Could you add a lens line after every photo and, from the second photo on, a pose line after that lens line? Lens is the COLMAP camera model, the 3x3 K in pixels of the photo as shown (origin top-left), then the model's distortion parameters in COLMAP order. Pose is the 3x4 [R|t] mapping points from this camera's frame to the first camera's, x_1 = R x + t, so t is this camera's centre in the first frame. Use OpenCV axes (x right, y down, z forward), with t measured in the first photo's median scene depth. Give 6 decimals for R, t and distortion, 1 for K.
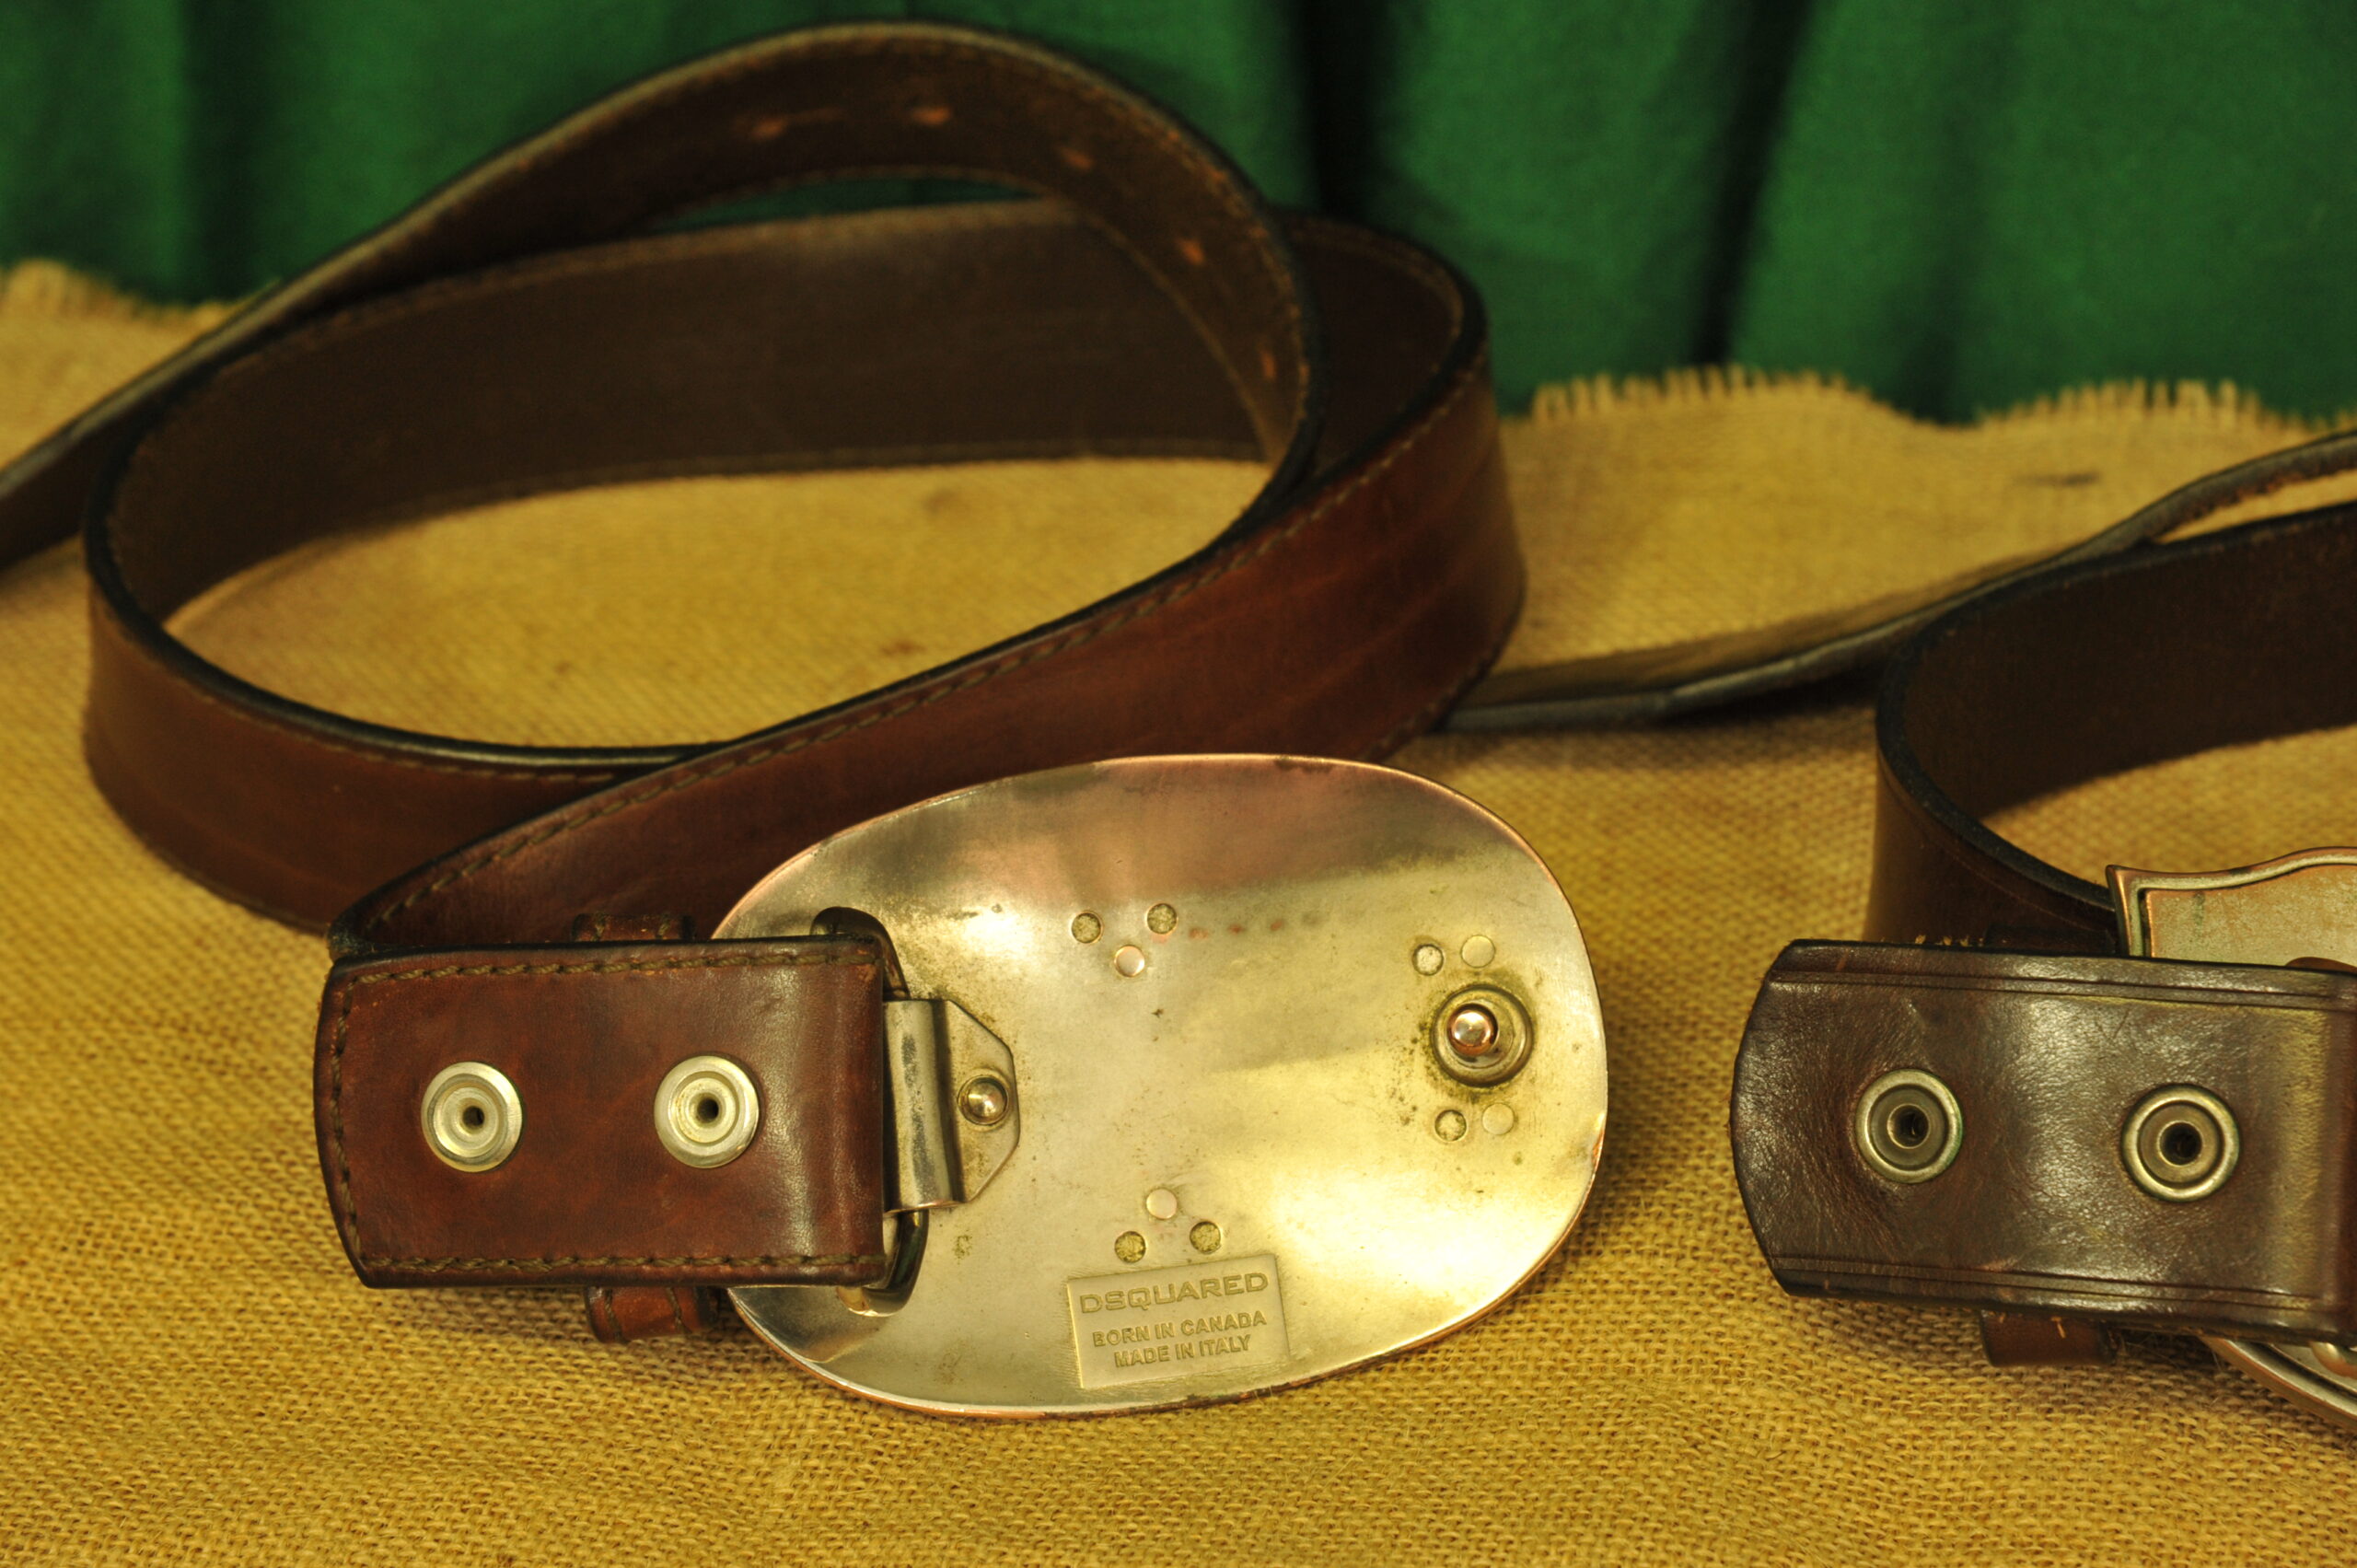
lens RADIAL K [[6608.7, 0, 1186.4], [0, 6608.7, 800.7], [0, 0, 1]] dist [0.680549, 0.000000]
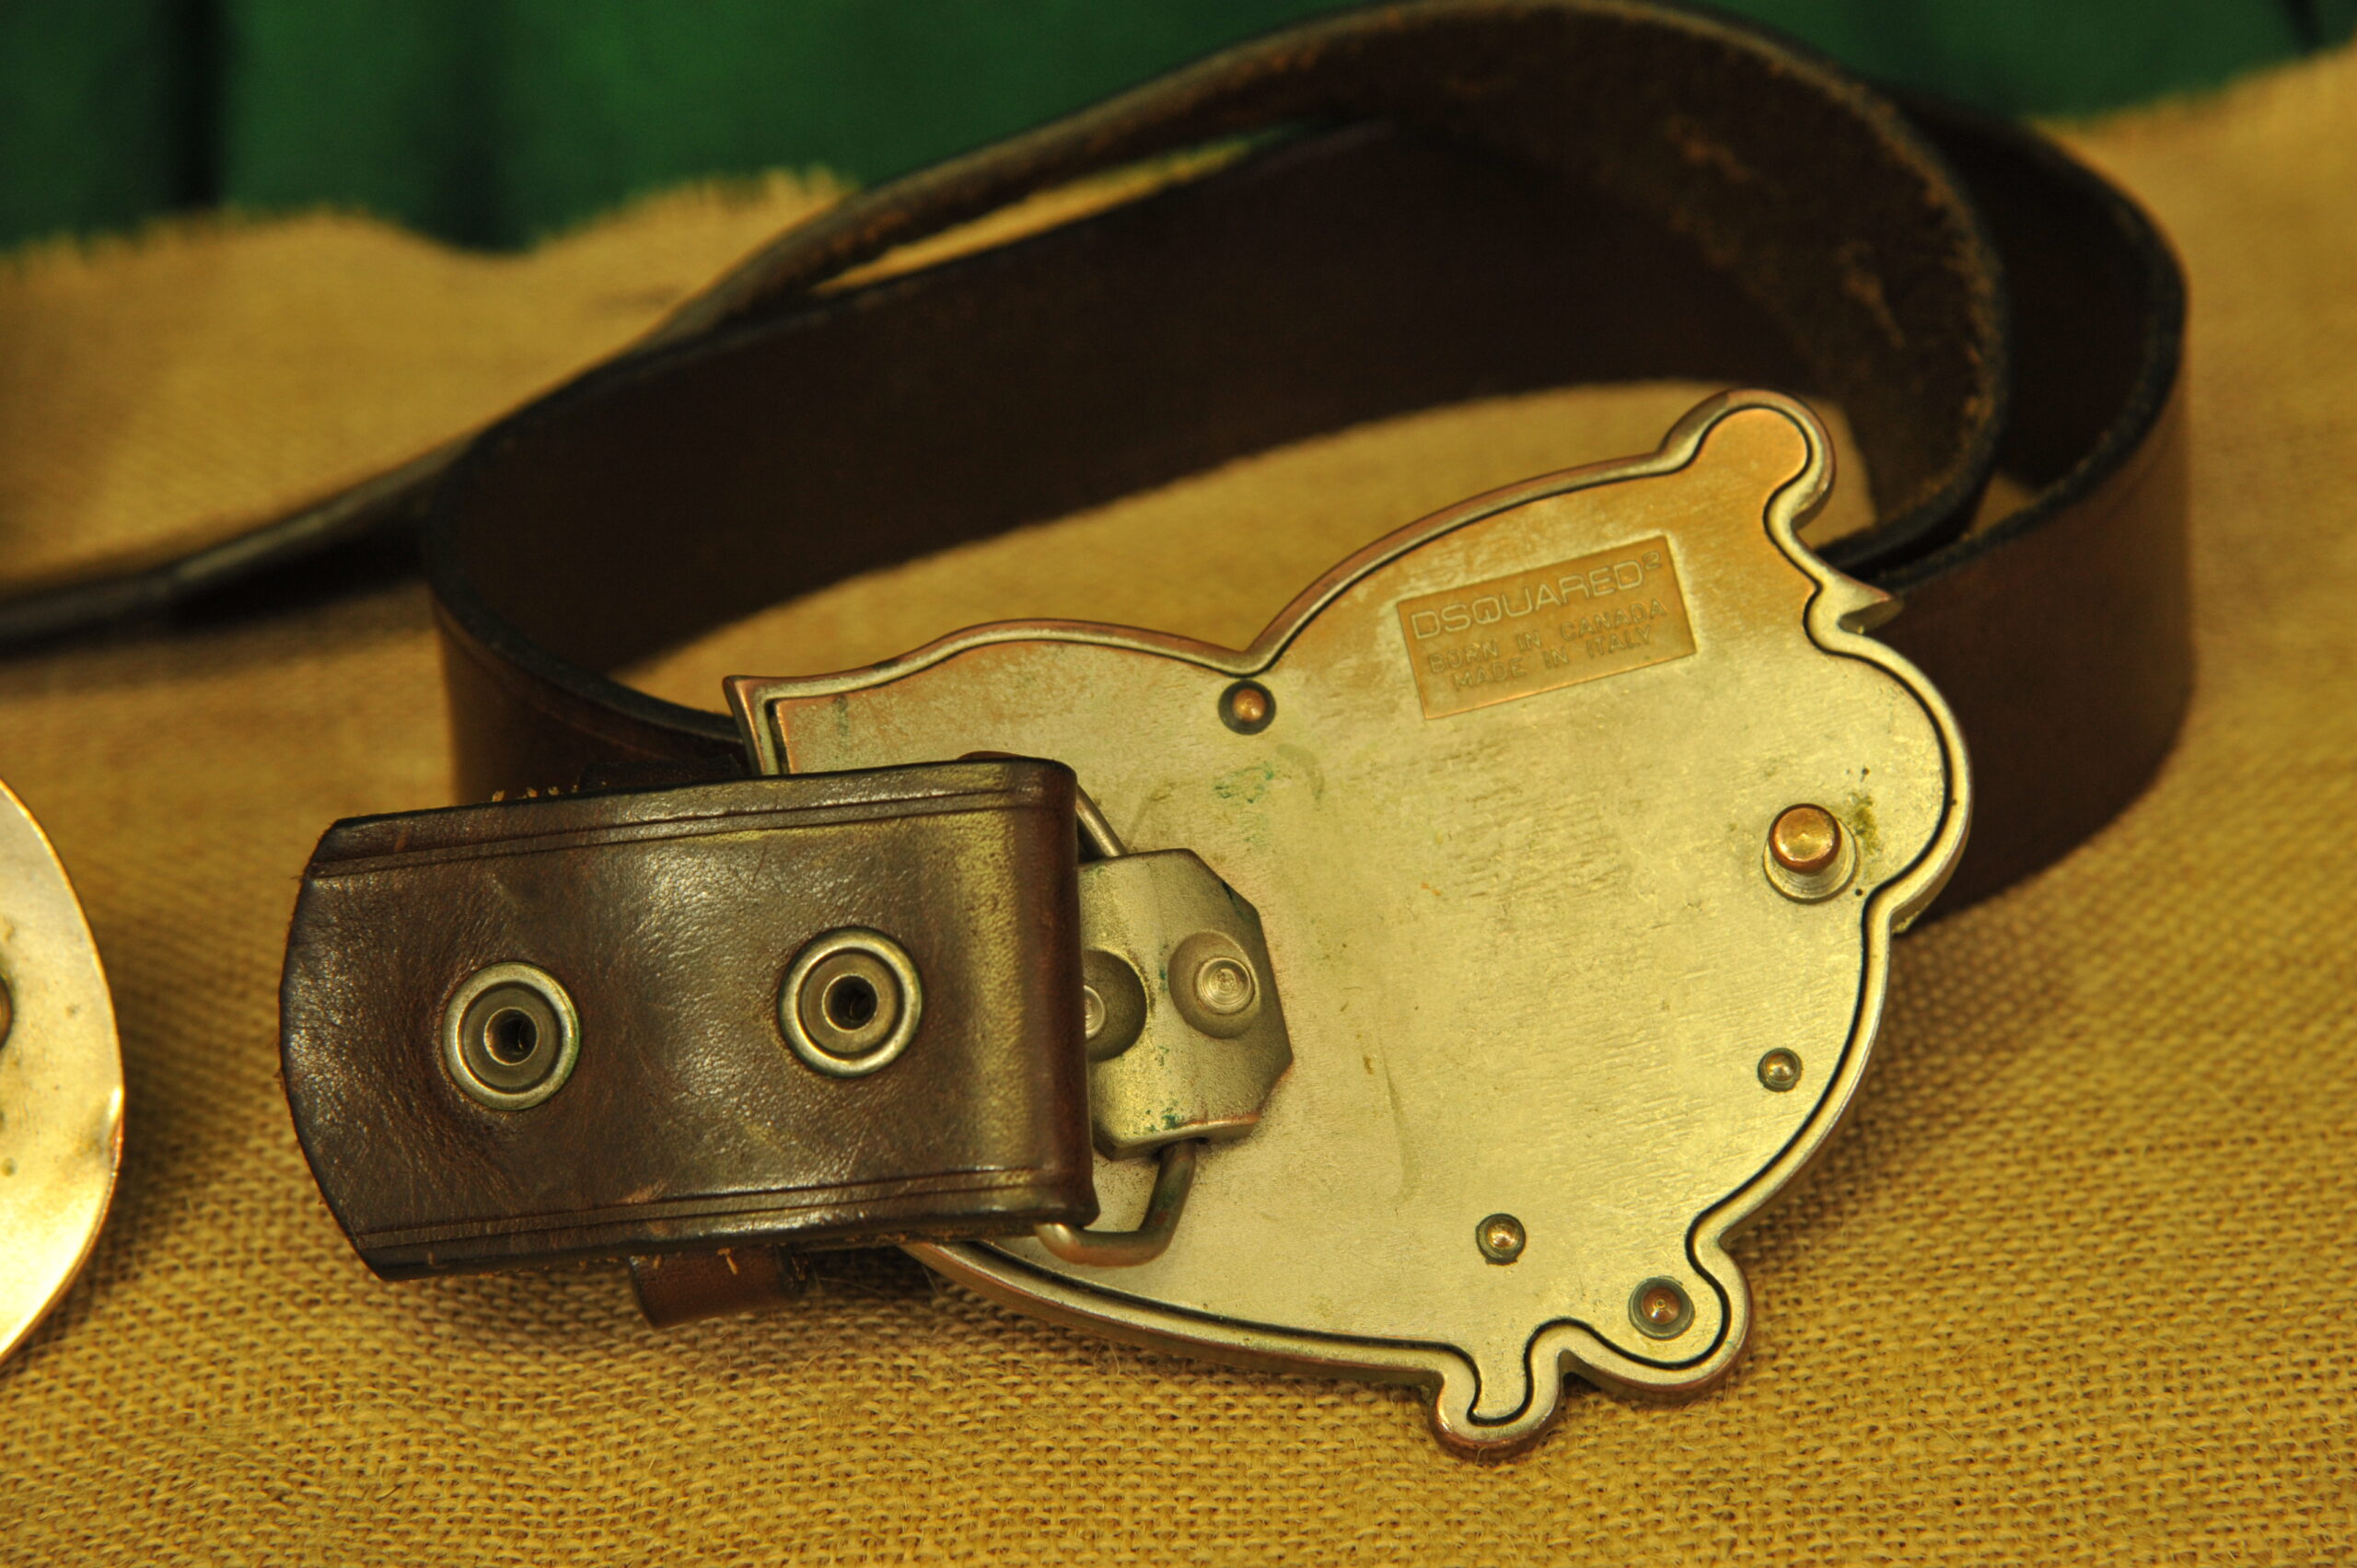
lens RADIAL K [[6608.7, 0, 1232.1], [0, 6608.7, 812.2], [0, 0, 1]] dist [0.680549, 0.000000]
pose [[0.973131, -0.123805, 0.194137, 0.041880], [0.128402, 0.991659, -0.011222, 0.041296], [-0.191128, 0.035848, 0.980910, 0.222211]]
